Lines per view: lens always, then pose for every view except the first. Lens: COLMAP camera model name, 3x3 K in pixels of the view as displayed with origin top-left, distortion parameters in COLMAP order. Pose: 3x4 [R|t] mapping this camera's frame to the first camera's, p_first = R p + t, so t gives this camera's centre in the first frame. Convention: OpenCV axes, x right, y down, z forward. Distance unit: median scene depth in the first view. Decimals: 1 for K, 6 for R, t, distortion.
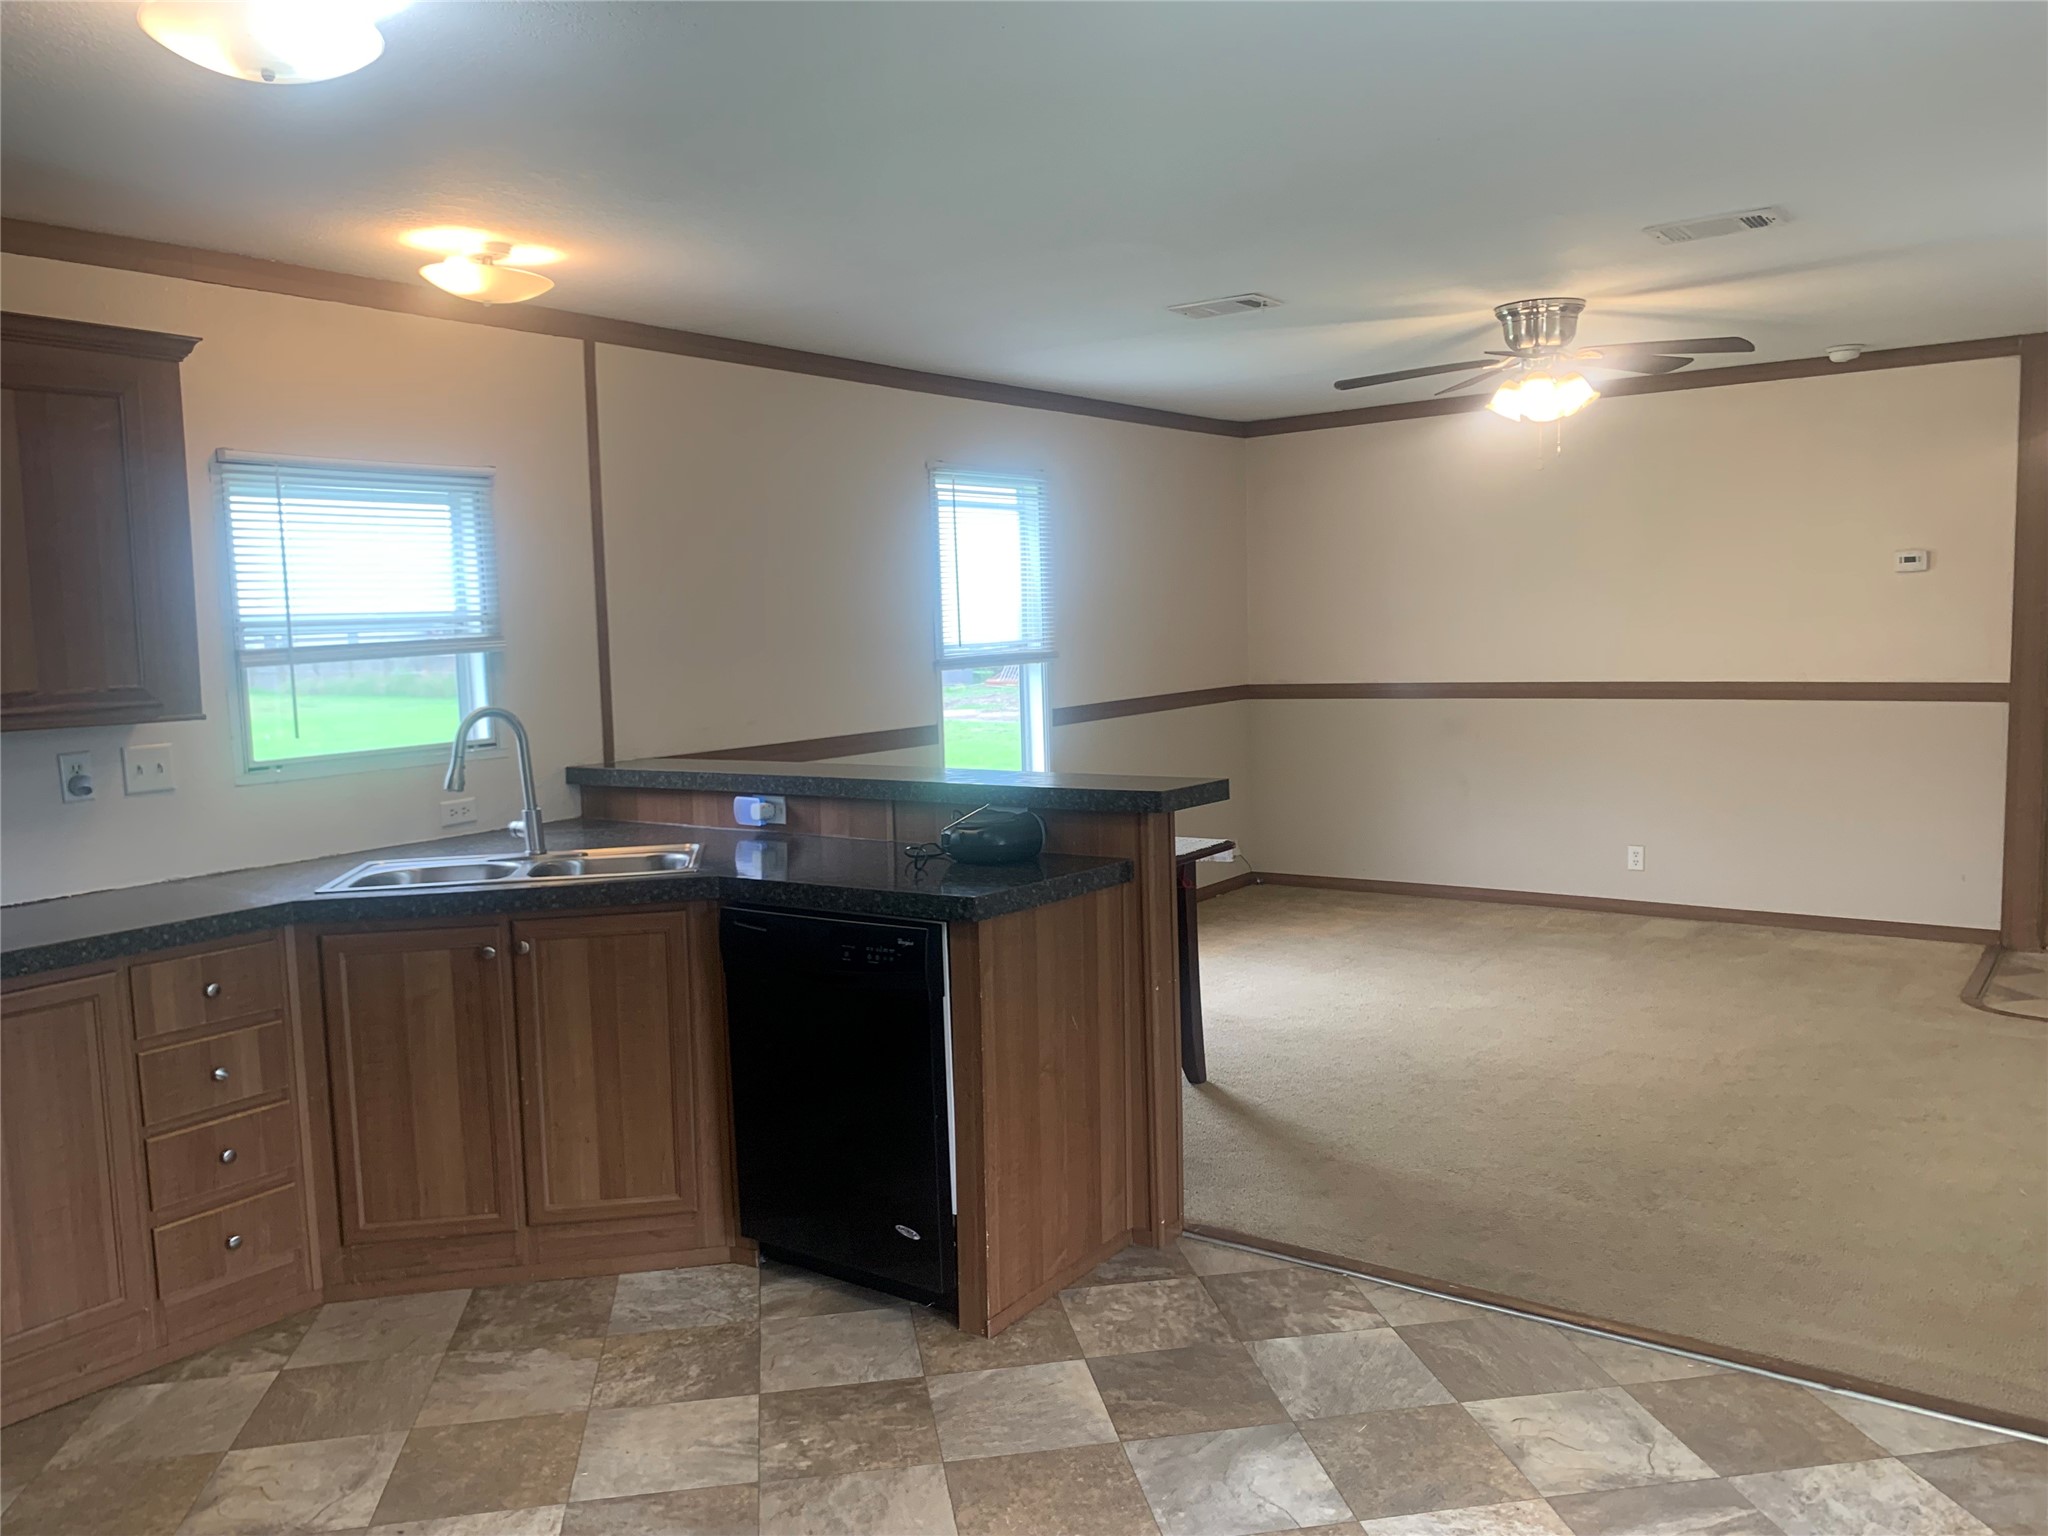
lens RADIAL K [[1570.1, 0, 1024.0], [0, 1570.1, 768.0], [0, 0, 1]] dist [0.014366, -0.009571]
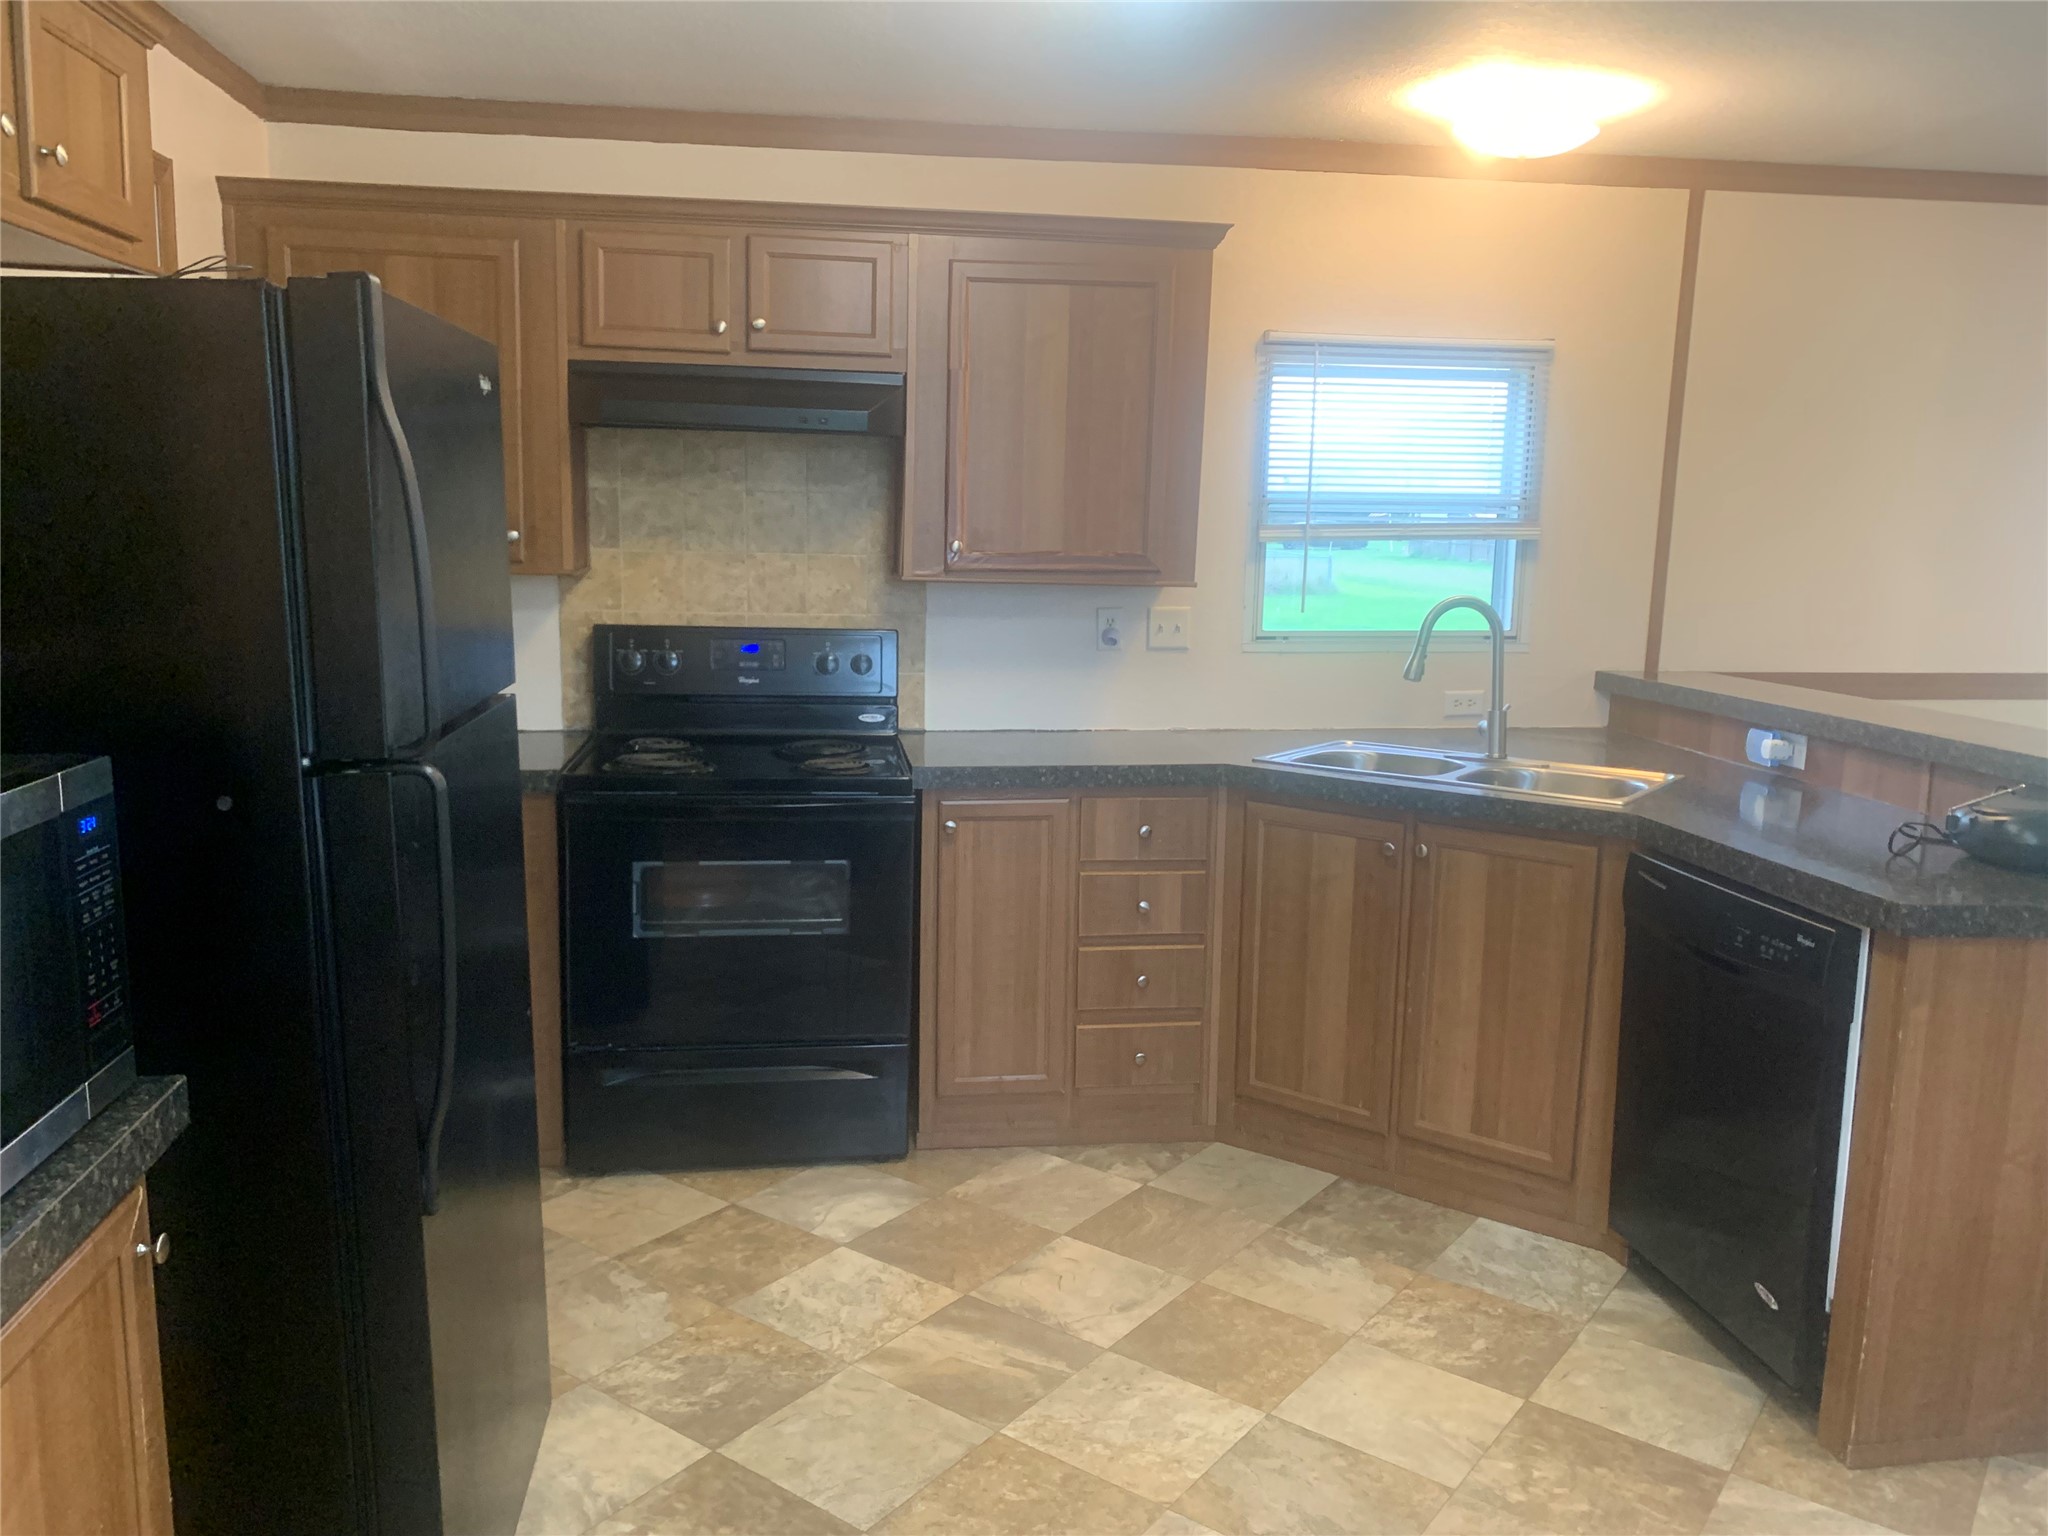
lens RADIAL K [[1582.1, 0, 1028.2], [0, 1582.1, 764.7], [0, 0, 1]] dist [0.088909, -0.085531]
pose [[0.701531, 0.159968, -0.694453, 0.174372], [-0.111462, 0.987117, 0.114786, -0.022178], [0.703869, -0.003120, 0.710323, 0.139898]]
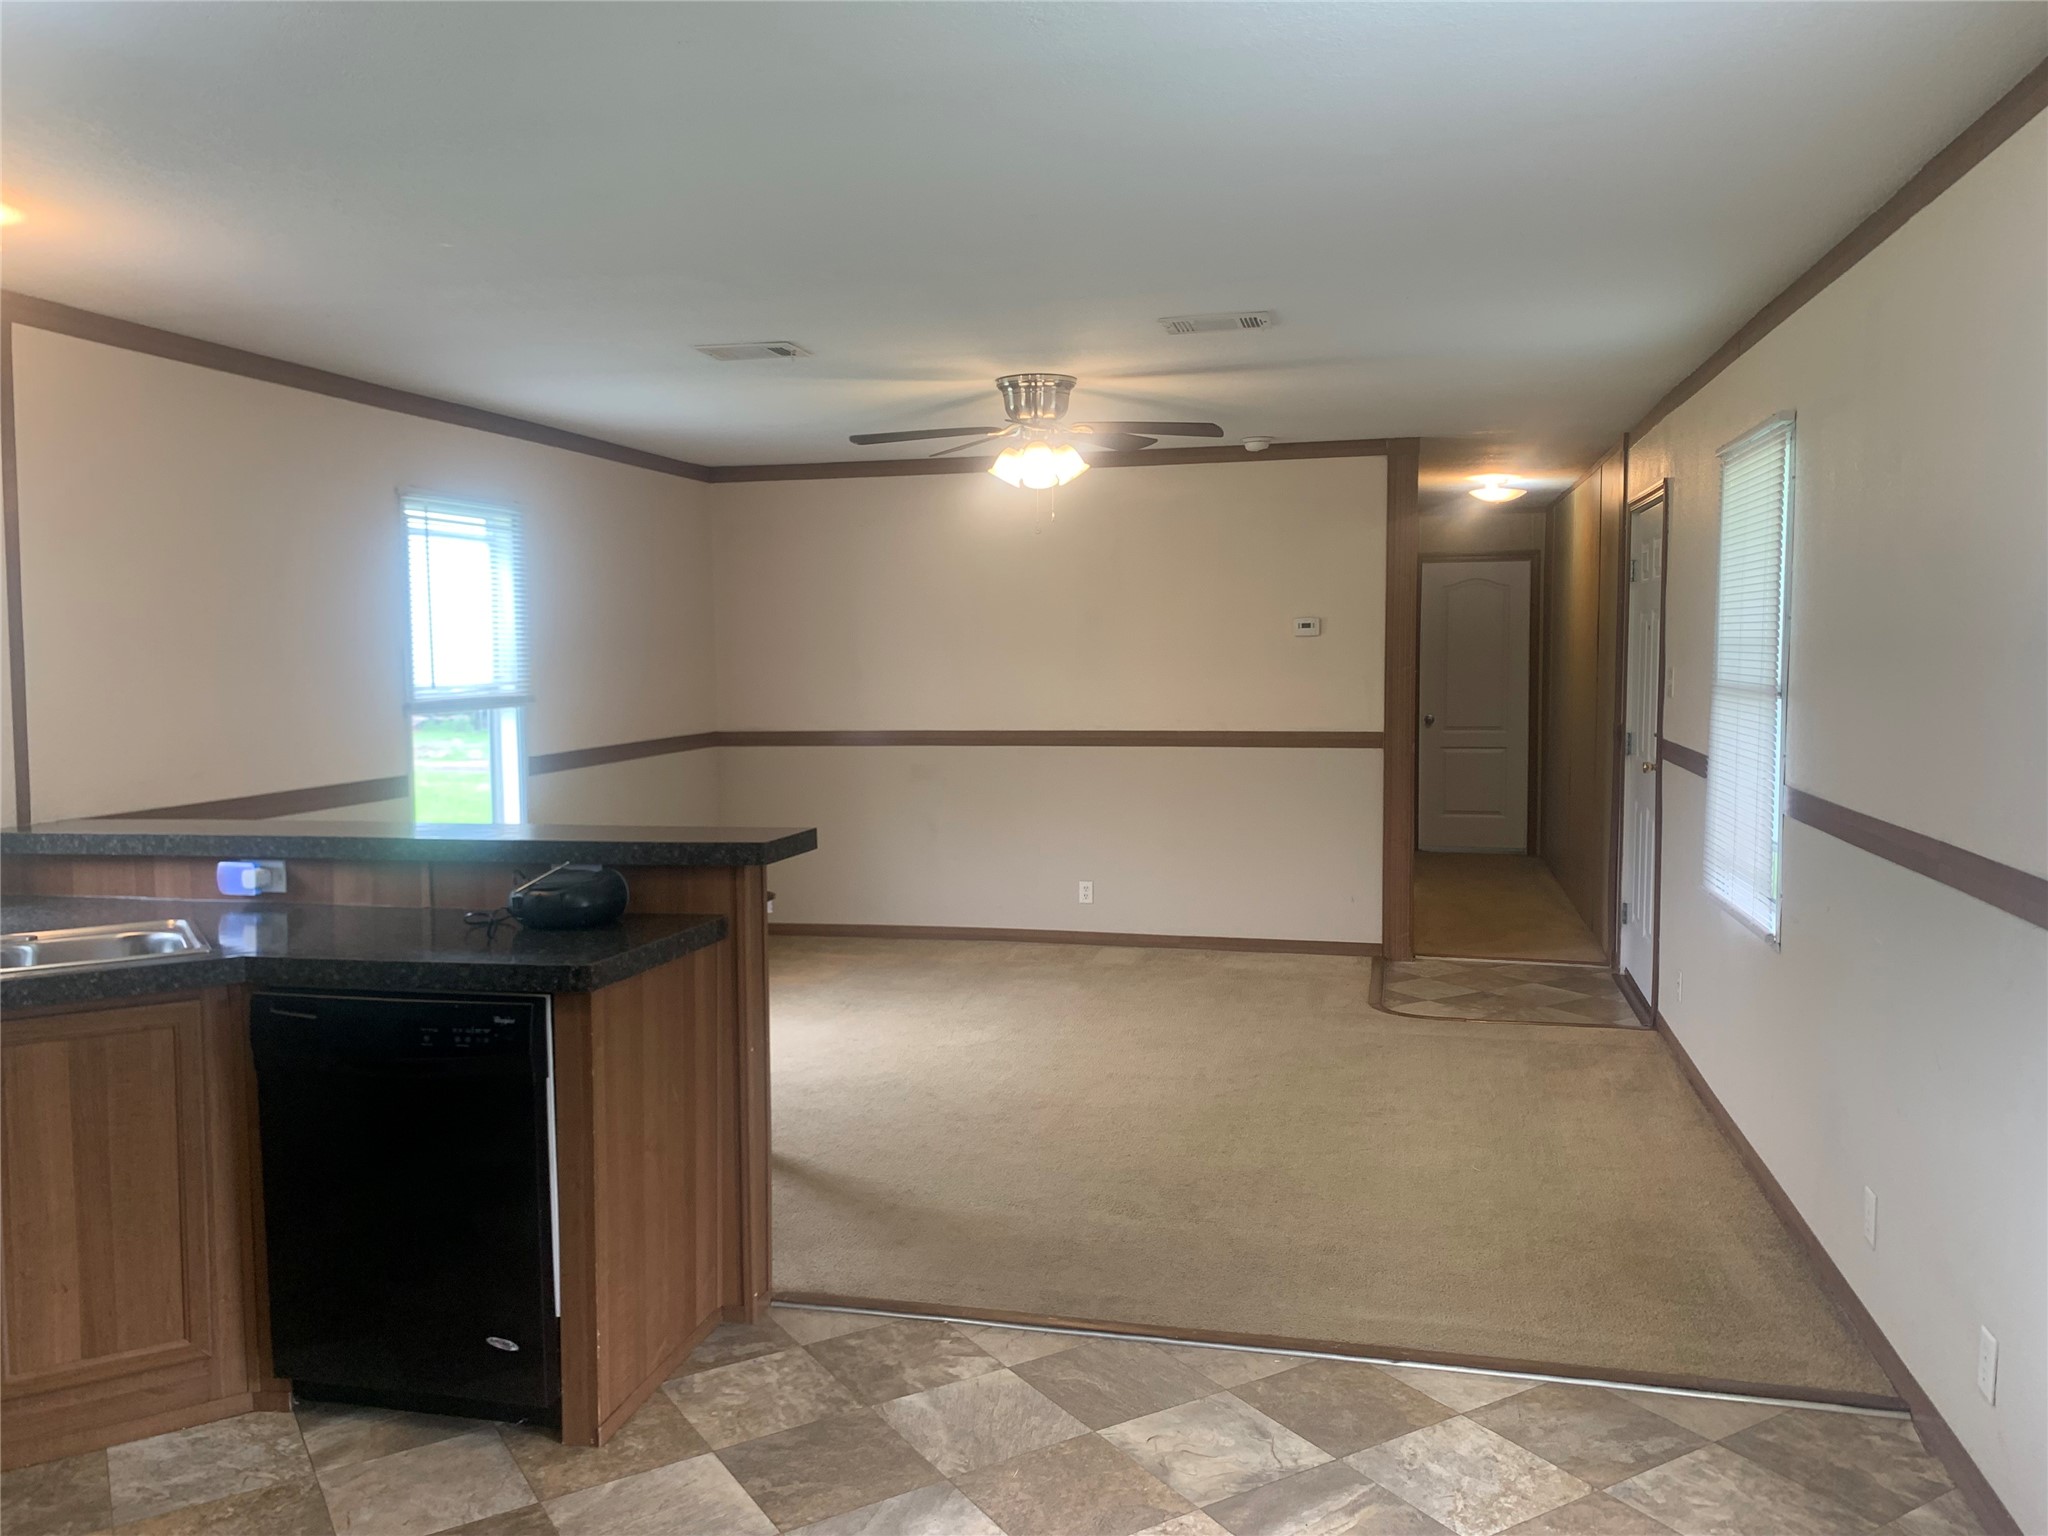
lens RADIAL K [[1572.8, 0, 1026.6], [0, 1572.8, 754.6], [0, 0, 1]] dist [0.013950, -0.005980]
pose [[0.922517, -0.002034, 0.385952, -0.133447], [0.015548, 0.999370, -0.031897, -0.007483], [-0.385644, 0.035426, 0.921967, 0.037205]]
